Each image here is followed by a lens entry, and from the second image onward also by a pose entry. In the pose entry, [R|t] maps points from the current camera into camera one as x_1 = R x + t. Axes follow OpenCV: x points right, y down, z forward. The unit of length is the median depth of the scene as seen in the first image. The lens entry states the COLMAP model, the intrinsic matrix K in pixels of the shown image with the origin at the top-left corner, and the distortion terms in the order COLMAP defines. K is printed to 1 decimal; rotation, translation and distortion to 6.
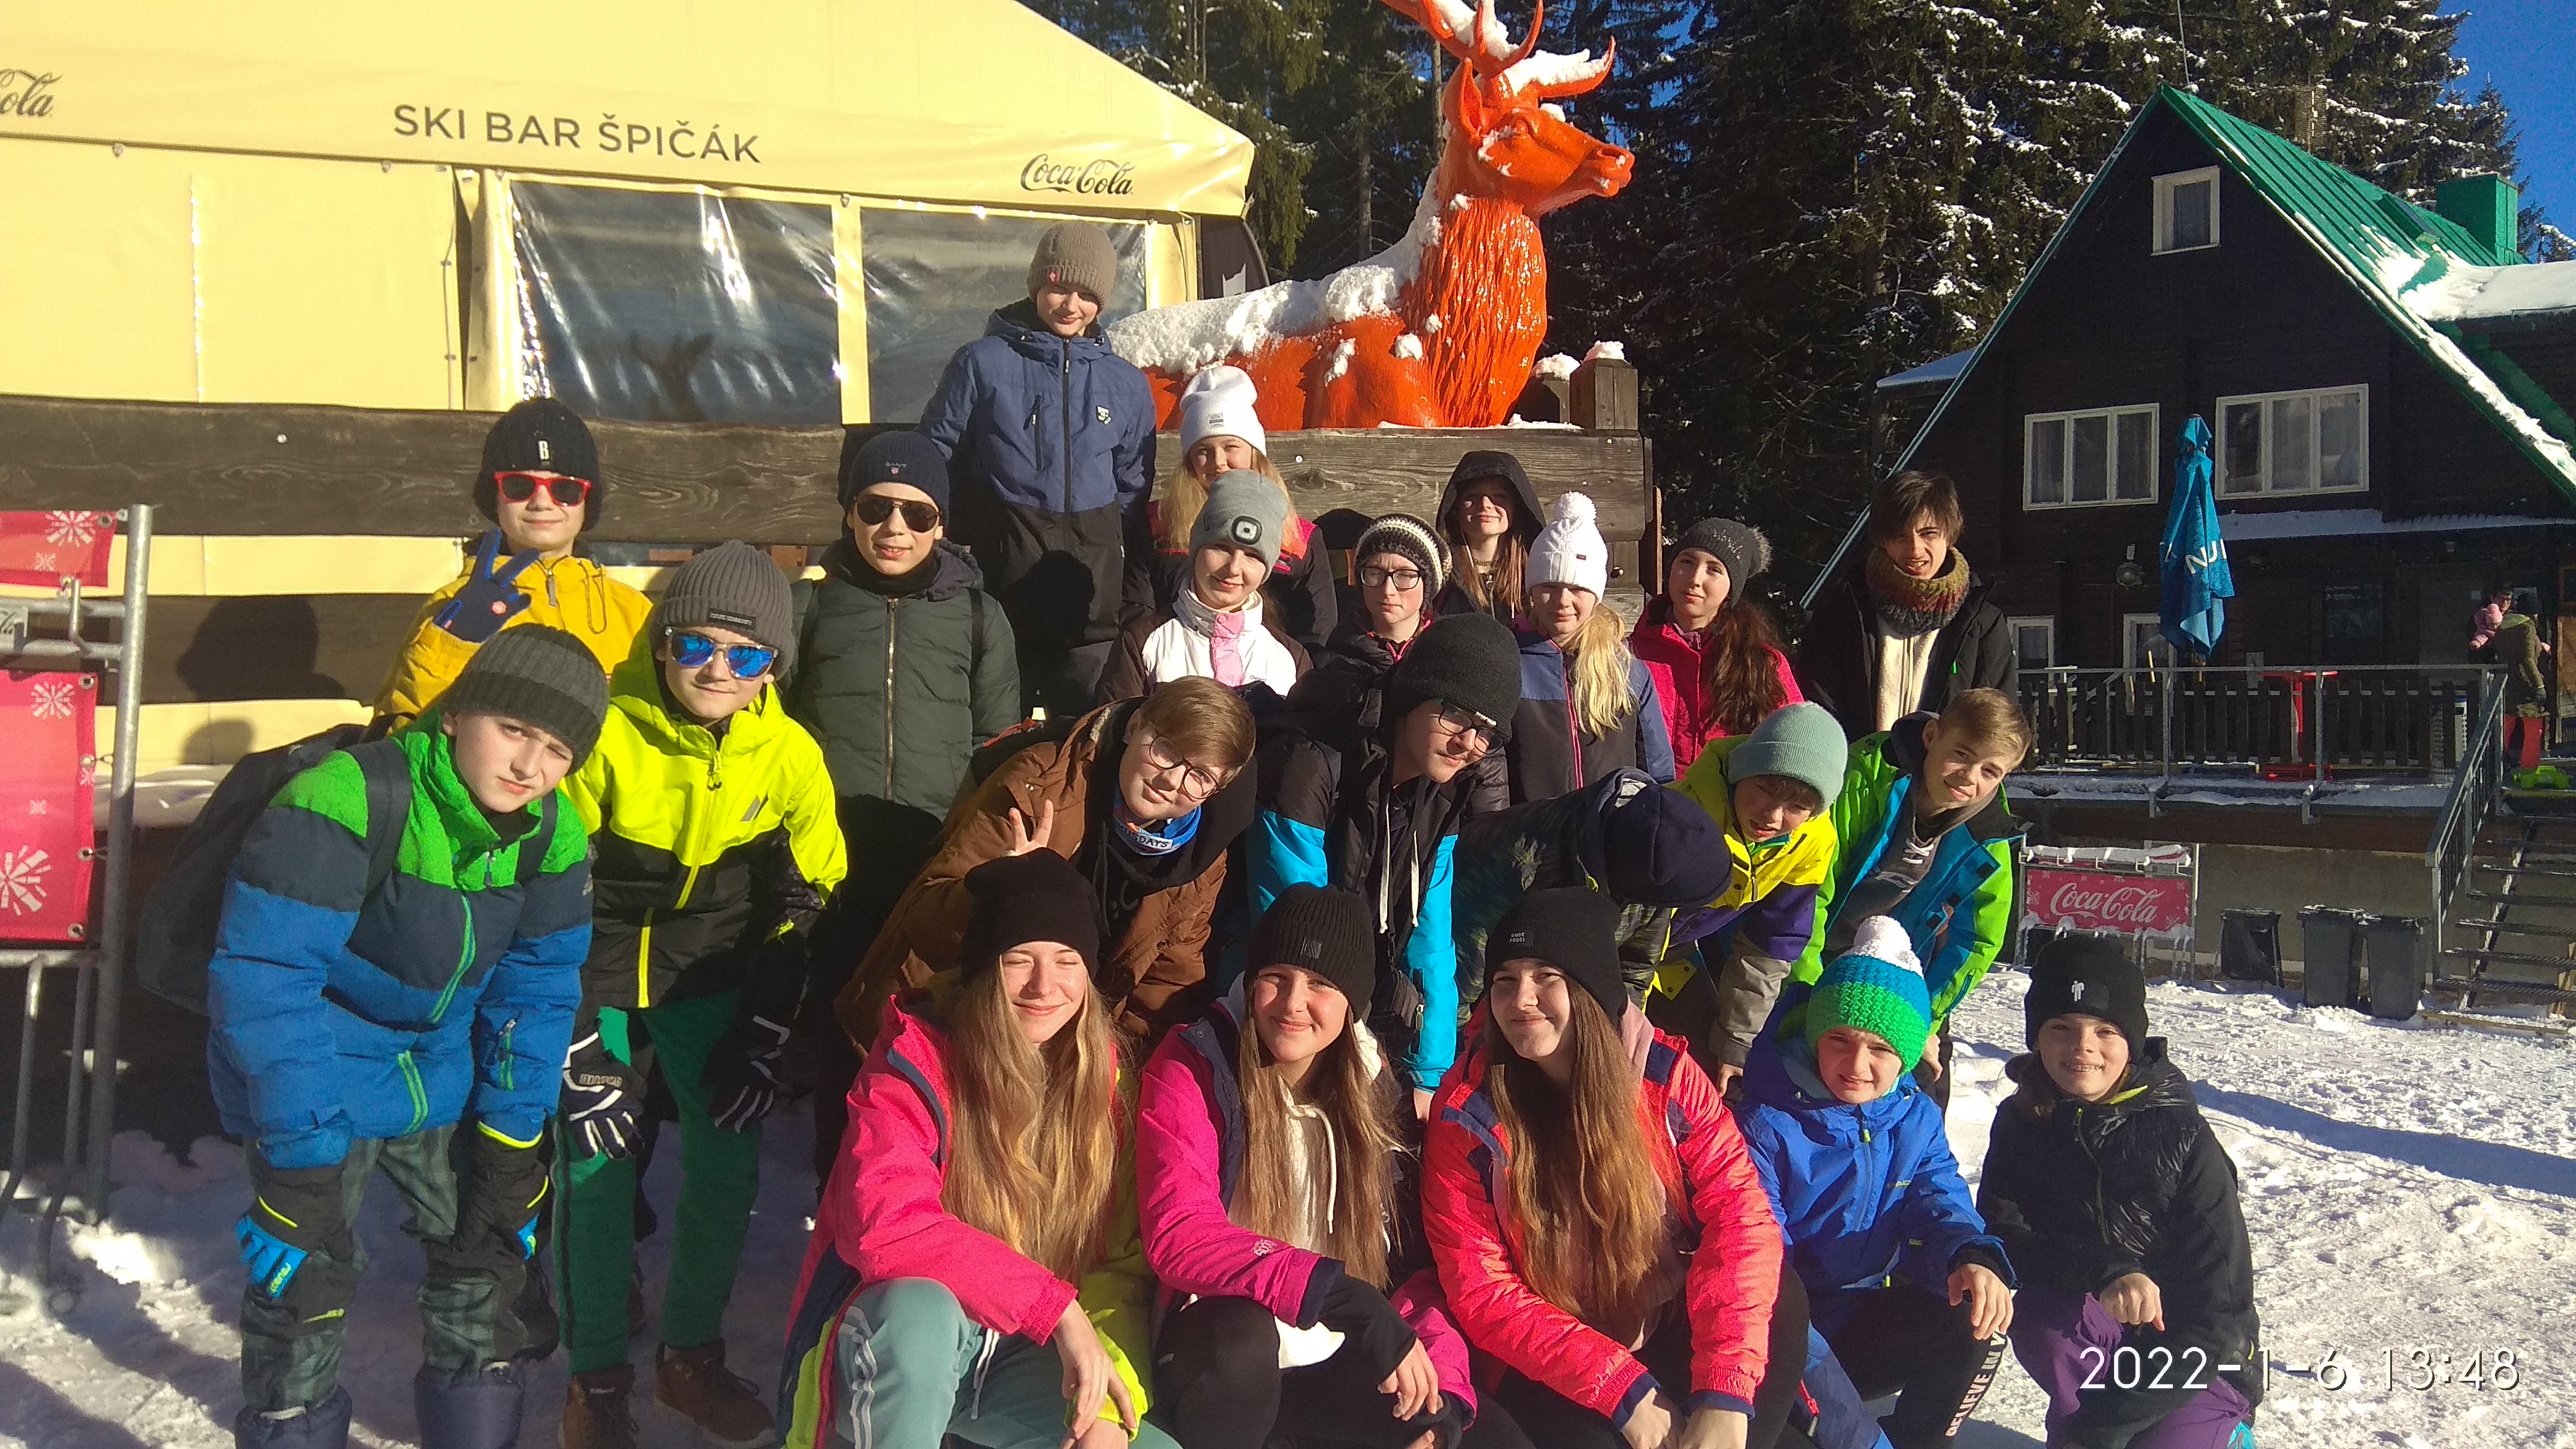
lens RADIAL K [[2009.0, 0, 1286.5], [0, 2009.0, 691.7], [0, 0, 1]] dist [0.125616, -0.238359]
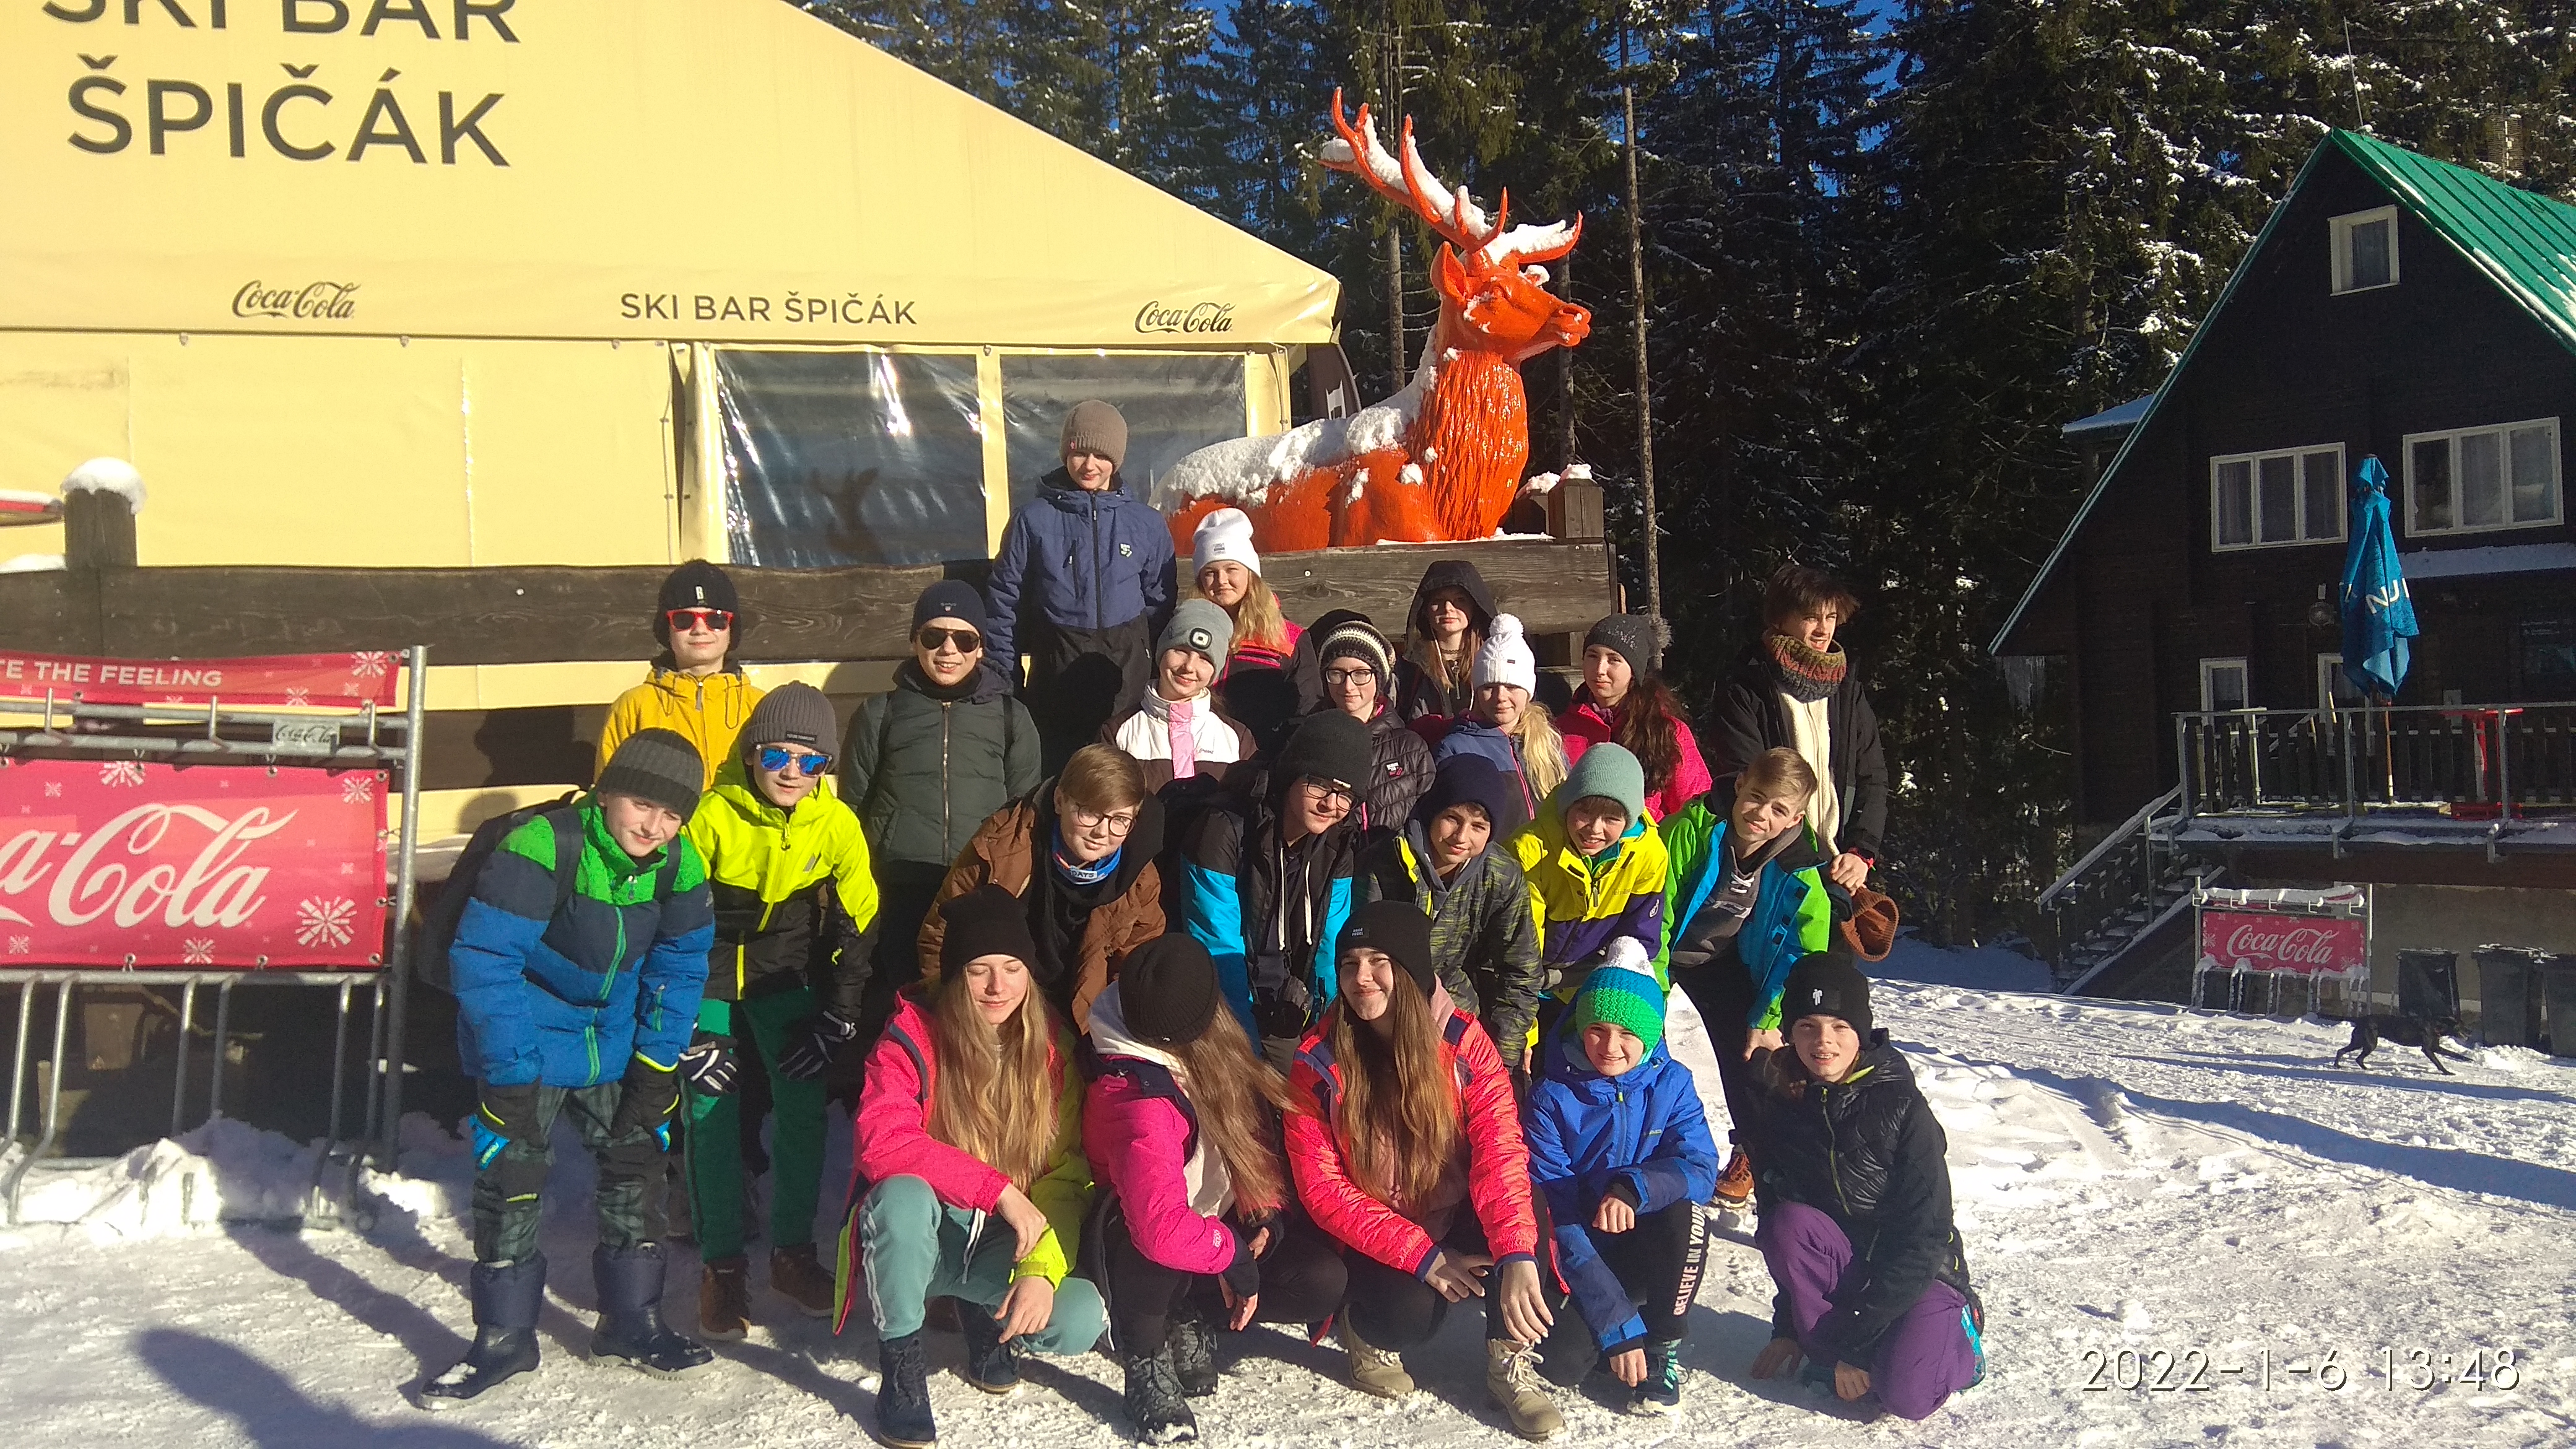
lens RADIAL K [[2009.0, 0, 1286.5], [0, 2009.0, 691.7], [0, 0, 1]] dist [0.125616, -0.238359]
pose [[0.992644, -0.020656, -0.119294, 0.097098], [0.017640, 0.999499, -0.026285, -0.007675], [0.119777, 0.023987, 0.992511, -0.156072]]
